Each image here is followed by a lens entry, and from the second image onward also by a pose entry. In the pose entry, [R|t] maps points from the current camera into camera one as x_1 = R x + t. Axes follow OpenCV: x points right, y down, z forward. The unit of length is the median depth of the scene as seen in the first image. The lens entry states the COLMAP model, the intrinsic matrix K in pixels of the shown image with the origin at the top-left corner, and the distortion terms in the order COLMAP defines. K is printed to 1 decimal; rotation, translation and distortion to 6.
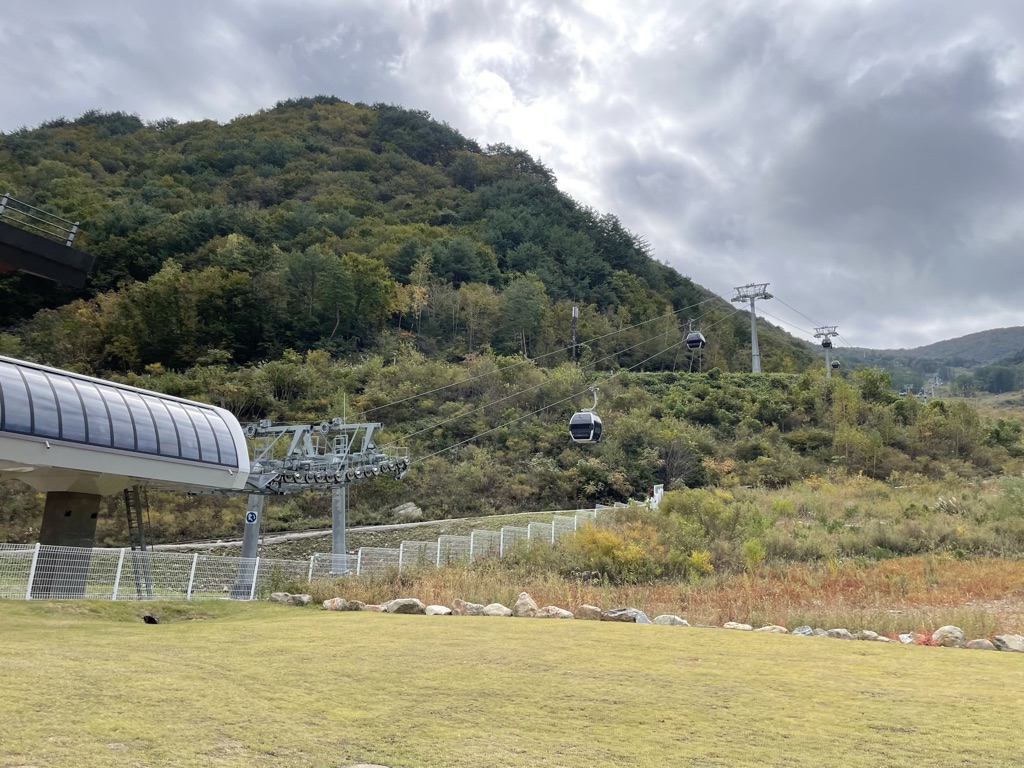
lens RADIAL K [[769.0, 0, 517.3], [0, 769.0, 376.3], [0, 0, 1]] dist [0.078852, -0.074133]
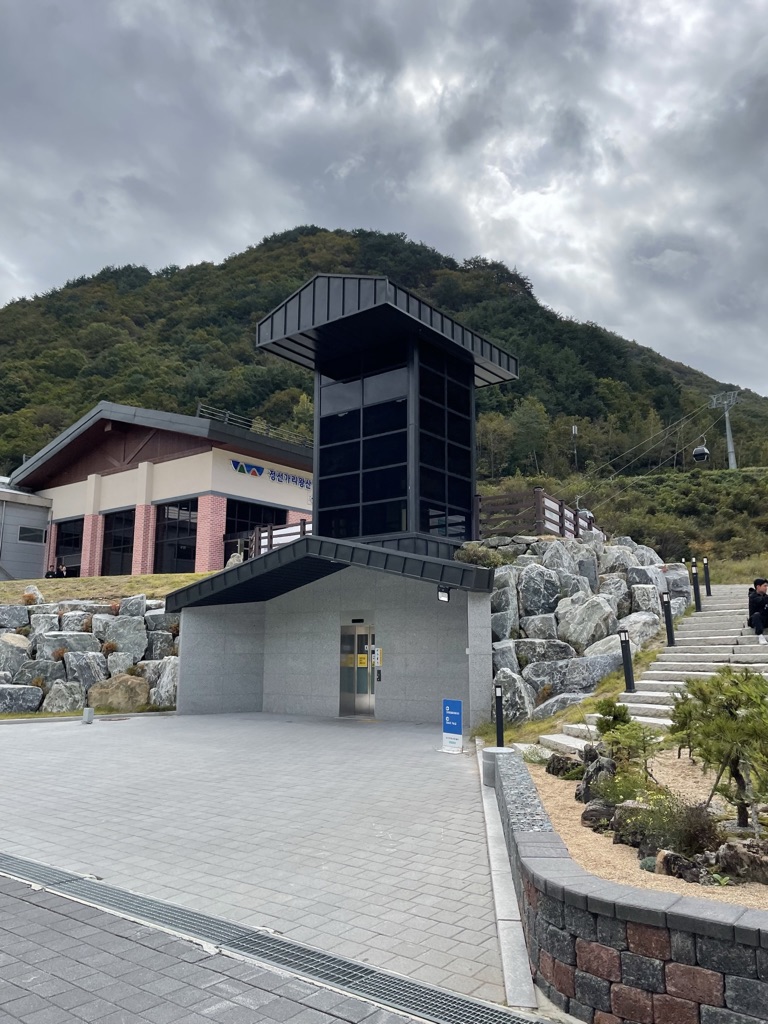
lens RADIAL K [[769.0, 0, 378.9], [0, 769.0, 520.1], [0, 0, 1]] dist [0.078852, -0.074133]
pose [[0.986593, -0.072206, -0.146355, -0.043989], [0.081739, 0.994834, 0.060199, -0.026871], [0.141252, -0.071354, 0.987399, -0.195665]]
